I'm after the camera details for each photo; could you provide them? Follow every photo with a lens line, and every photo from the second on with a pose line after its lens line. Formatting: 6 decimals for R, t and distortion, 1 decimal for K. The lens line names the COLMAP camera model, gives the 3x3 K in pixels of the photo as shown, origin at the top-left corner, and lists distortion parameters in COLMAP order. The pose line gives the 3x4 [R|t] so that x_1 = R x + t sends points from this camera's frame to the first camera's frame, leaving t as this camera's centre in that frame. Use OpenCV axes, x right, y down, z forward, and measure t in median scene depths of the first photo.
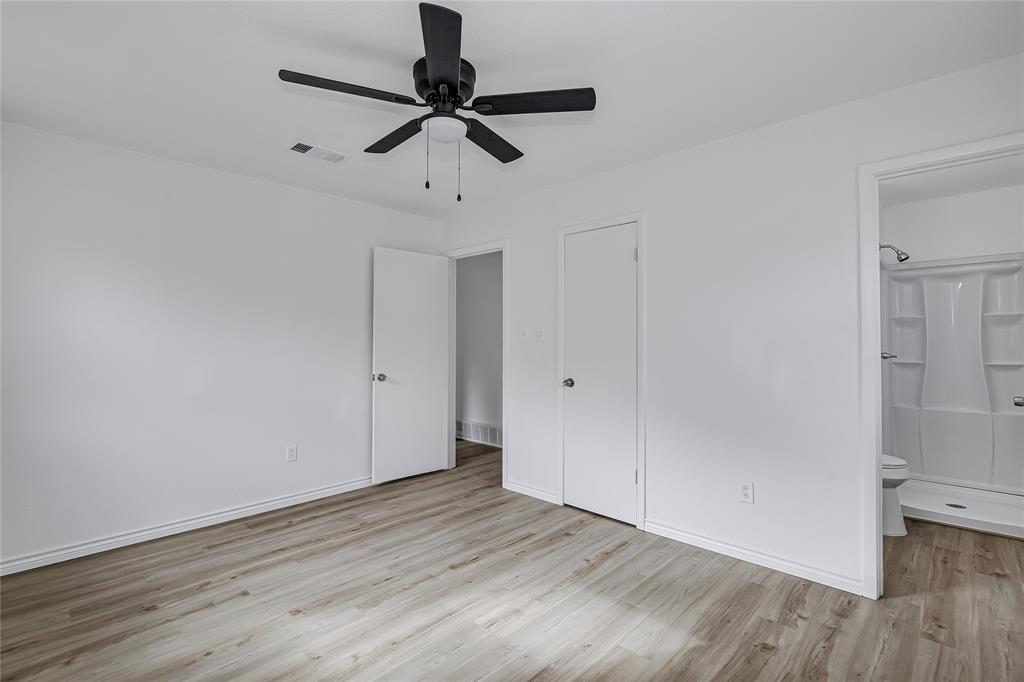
lens RADIAL K [[485.6, 0, 508.8], [0, 485.6, 335.0], [0, 0, 1]] dist [-0.001436, -0.000216]
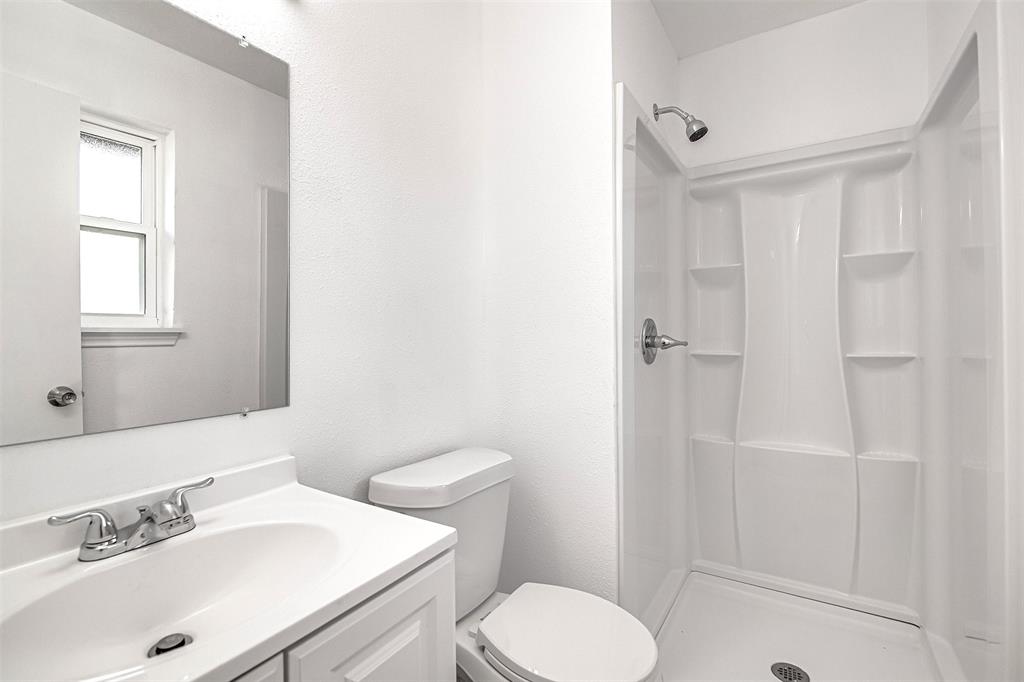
lens RADIAL K [[485.6, 0, 510.2], [0, 485.6, 342.1], [0, 0, 1]] dist [-0.001436, -0.000216]
pose [[0.984219, -0.004009, 0.176908, 0.506138], [0.001146, 0.999867, 0.016282, 0.033248], [-0.176950, -0.015823, 0.984093, 0.518704]]
